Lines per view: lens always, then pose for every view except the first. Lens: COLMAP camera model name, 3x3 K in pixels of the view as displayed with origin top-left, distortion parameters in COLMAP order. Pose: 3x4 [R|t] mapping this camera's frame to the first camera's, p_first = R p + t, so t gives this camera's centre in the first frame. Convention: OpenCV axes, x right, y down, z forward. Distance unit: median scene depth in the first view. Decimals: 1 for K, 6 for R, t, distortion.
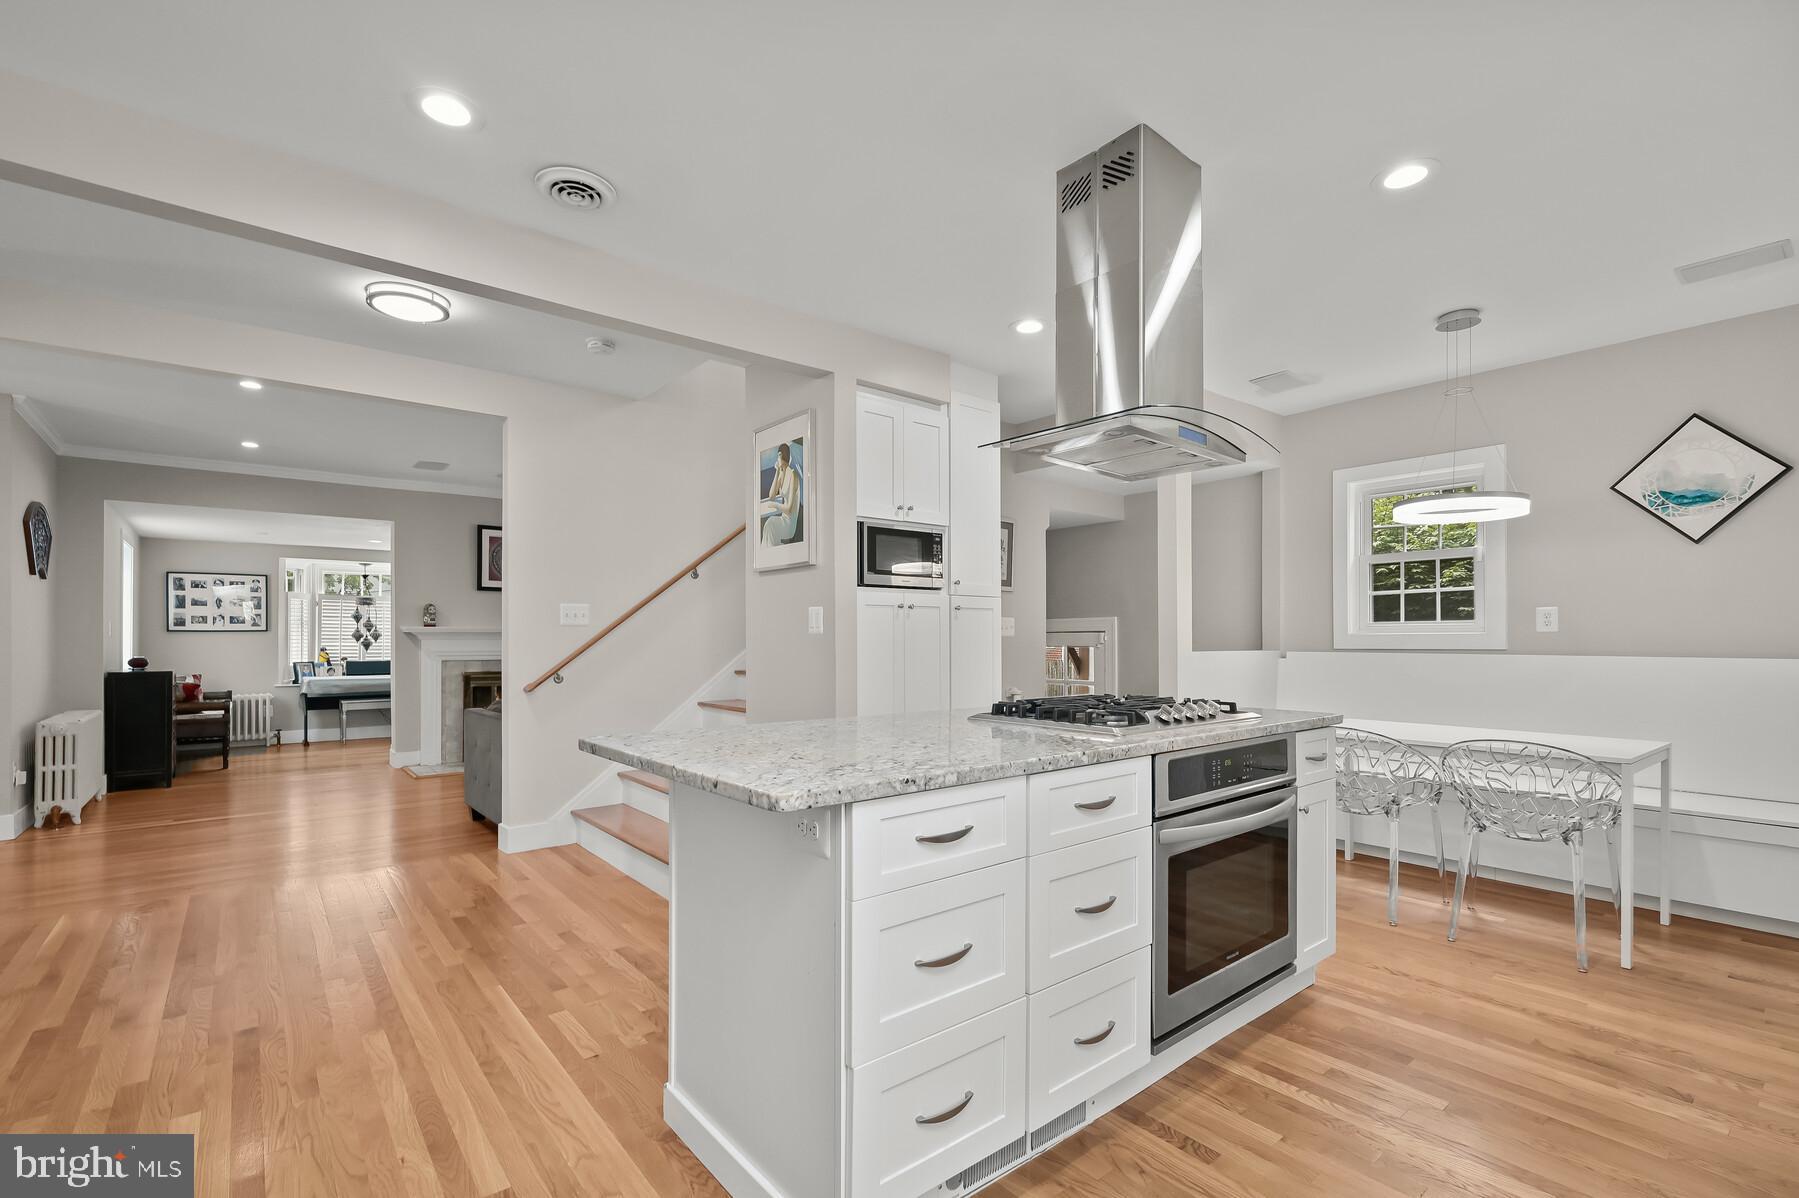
lens RADIAL K [[815.8, 0, 888.4], [0, 815.8, 632.5], [0, 0, 1]] dist [0.000153, -0.000235]
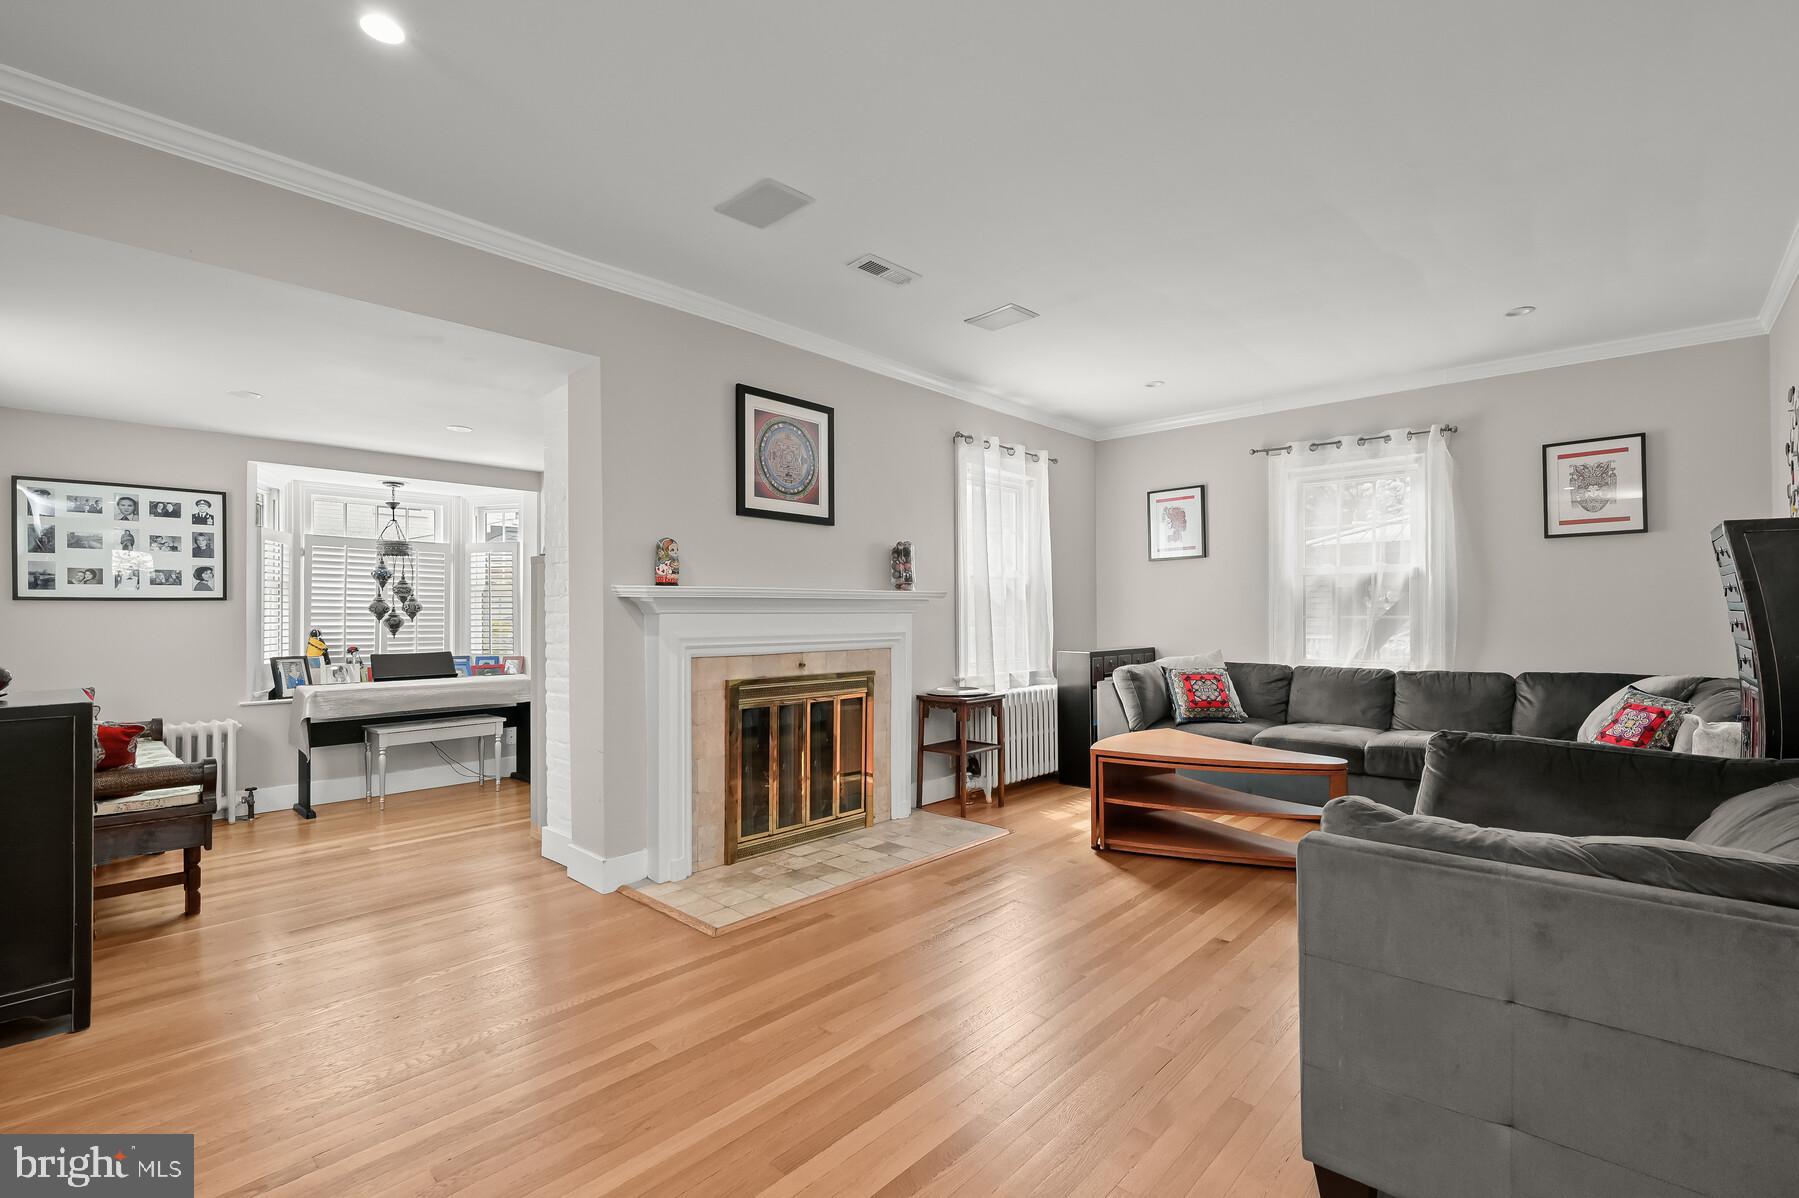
lens RADIAL K [[813.4, 0, 901.7], [0, 813.4, 607.4], [0, 0, 1]] dist [-0.000597, -0.000493]
pose [[0.989603, -0.002387, 0.143807, -0.409399], [0.002790, 0.999993, -0.002602, 0.005769], [-0.143800, 0.002976, 0.989602, 0.423721]]
